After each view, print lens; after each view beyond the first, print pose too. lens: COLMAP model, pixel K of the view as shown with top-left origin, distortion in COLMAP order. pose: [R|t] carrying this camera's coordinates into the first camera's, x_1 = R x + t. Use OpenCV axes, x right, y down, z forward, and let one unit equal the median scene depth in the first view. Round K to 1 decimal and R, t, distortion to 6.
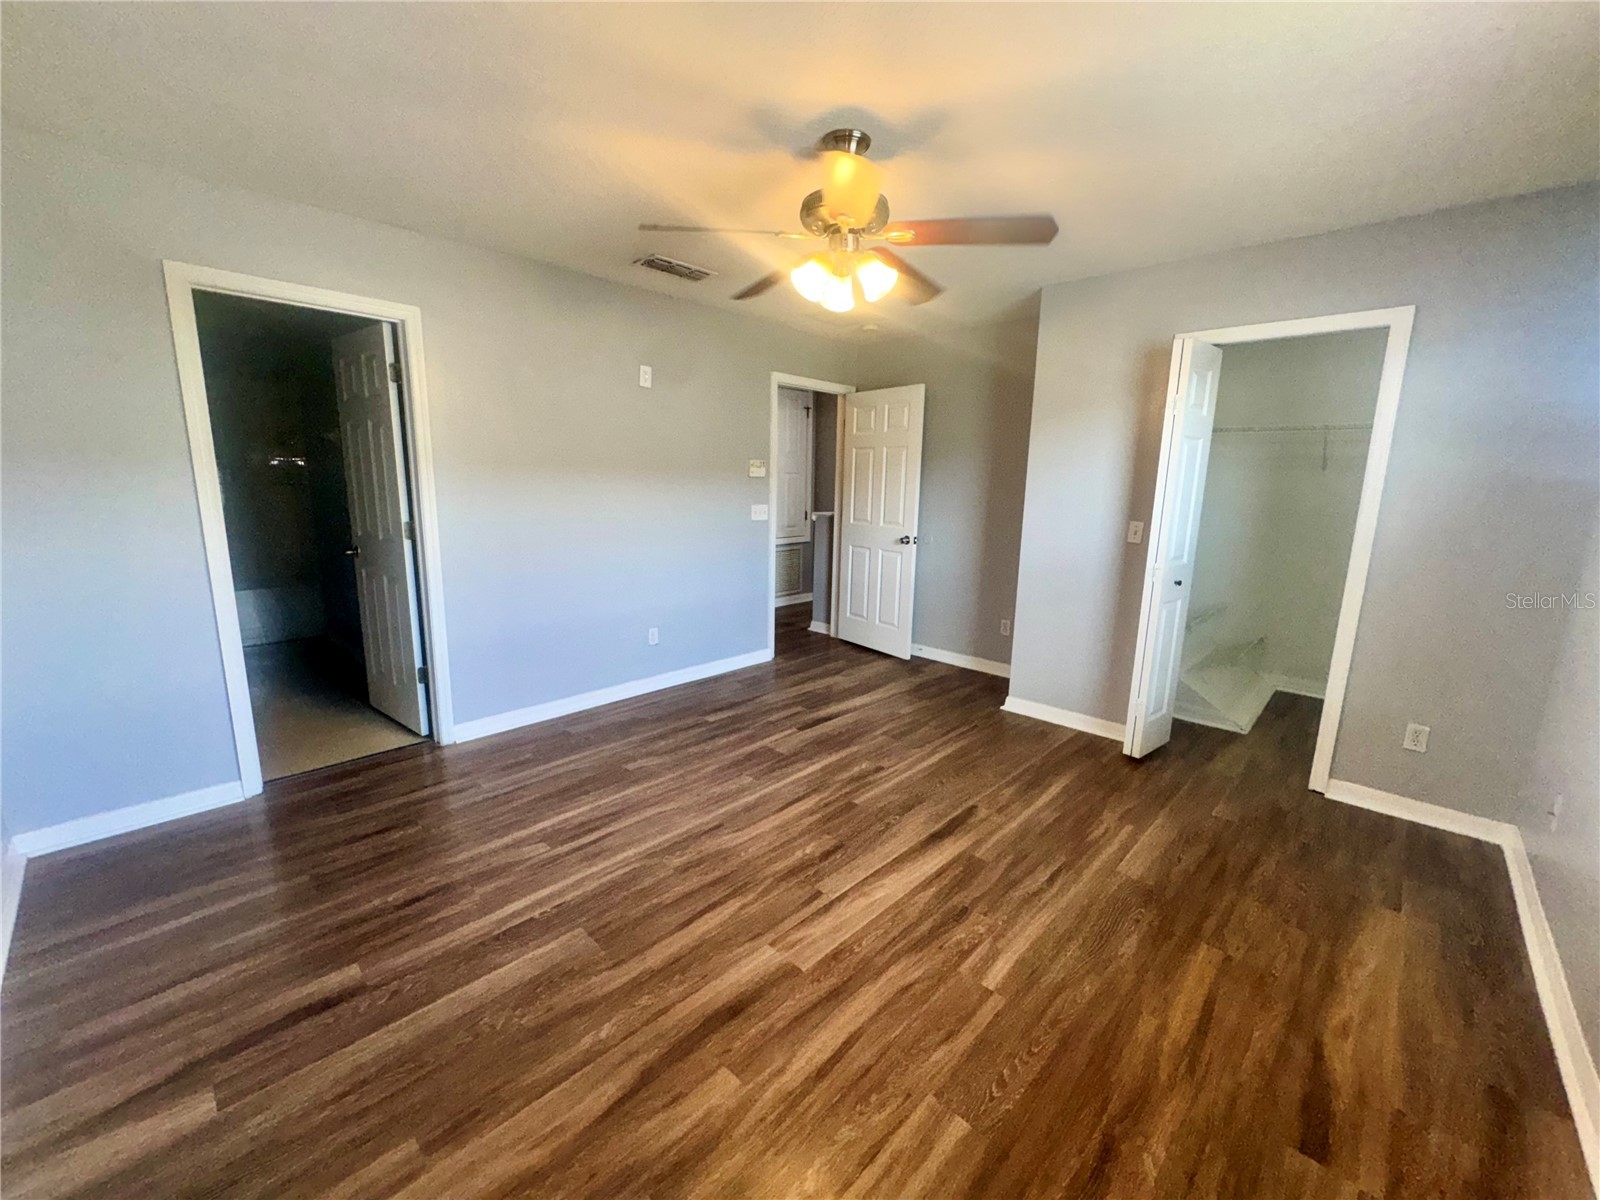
lens RADIAL K [[636.5, 0, 800.0], [0, 636.5, 600.0], [0, 0, 1]] dist [-0.002939, -0.000121]
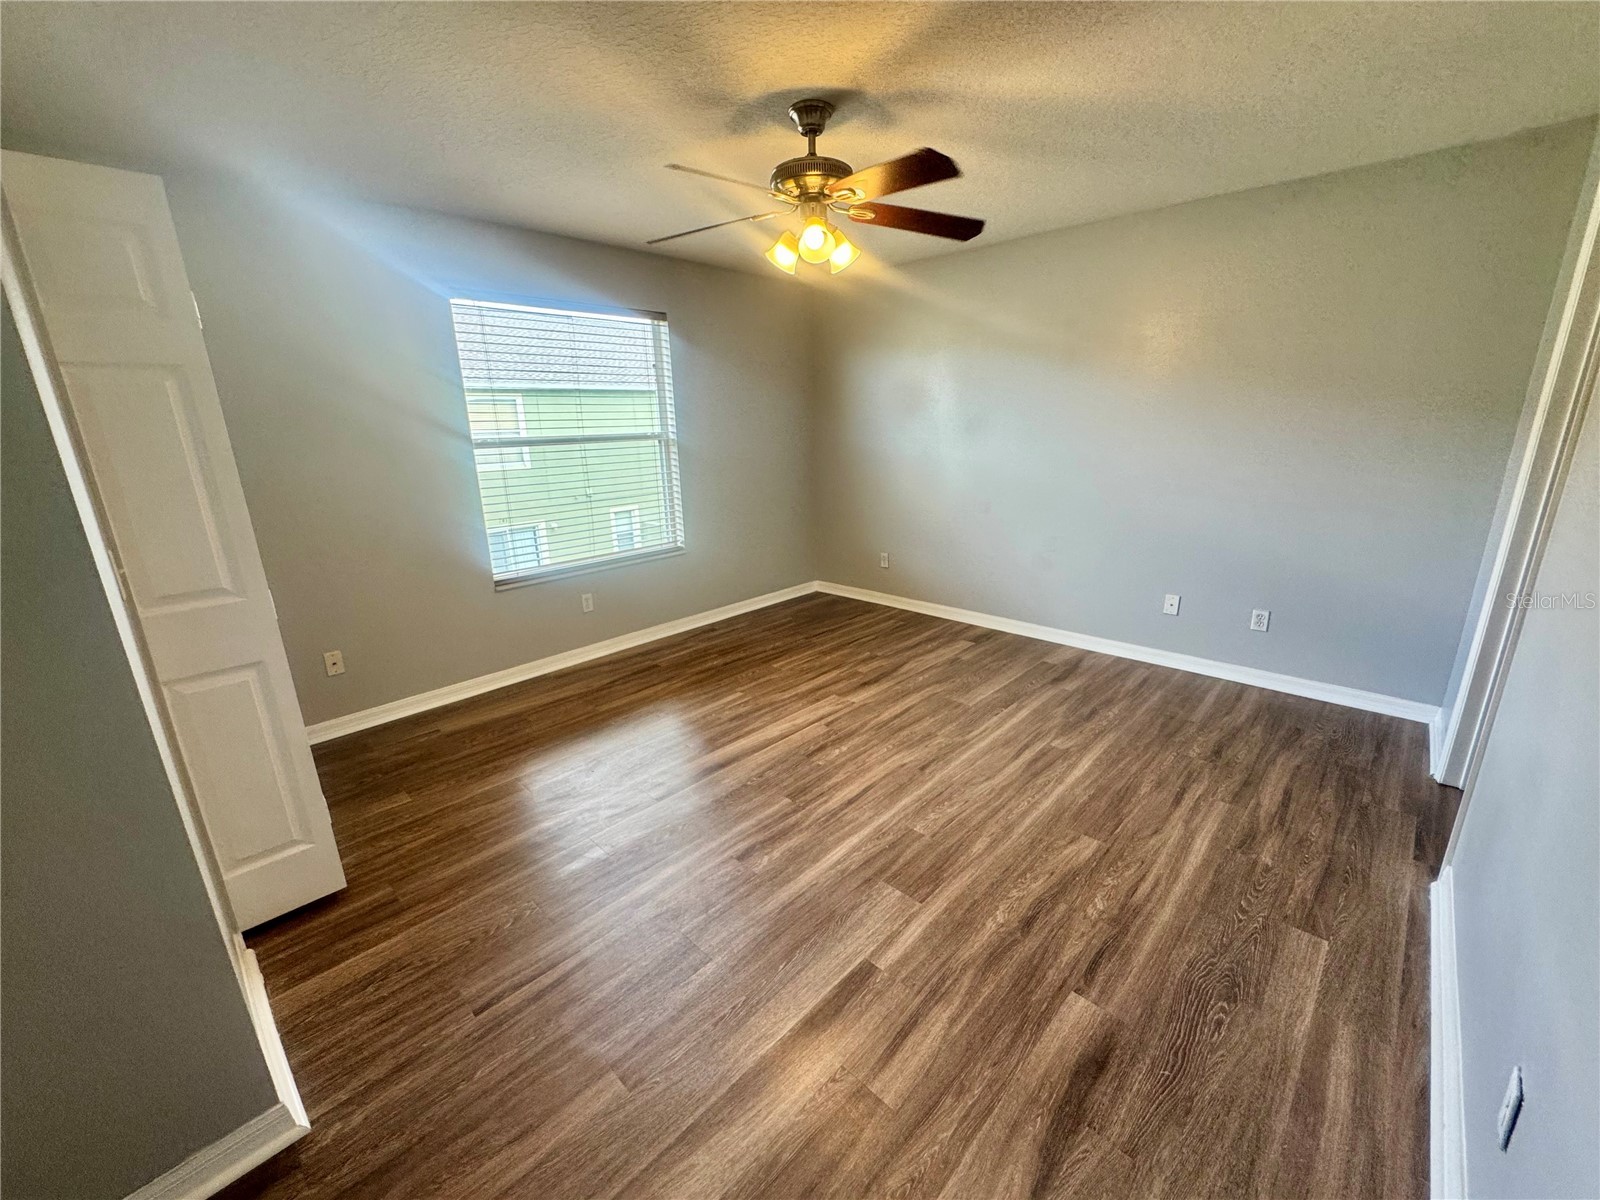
lens RADIAL K [[636.5, 0, 800.0], [0, 636.5, 600.0], [0, 0, 1]] dist [-0.002939, -0.000121]
pose [[-0.999970, 0.005829, 0.005140, 0.075932], [0.007516, 0.893601, 0.448800, -0.408210], [-0.001977, 0.448825, -0.893617, 2.004857]]
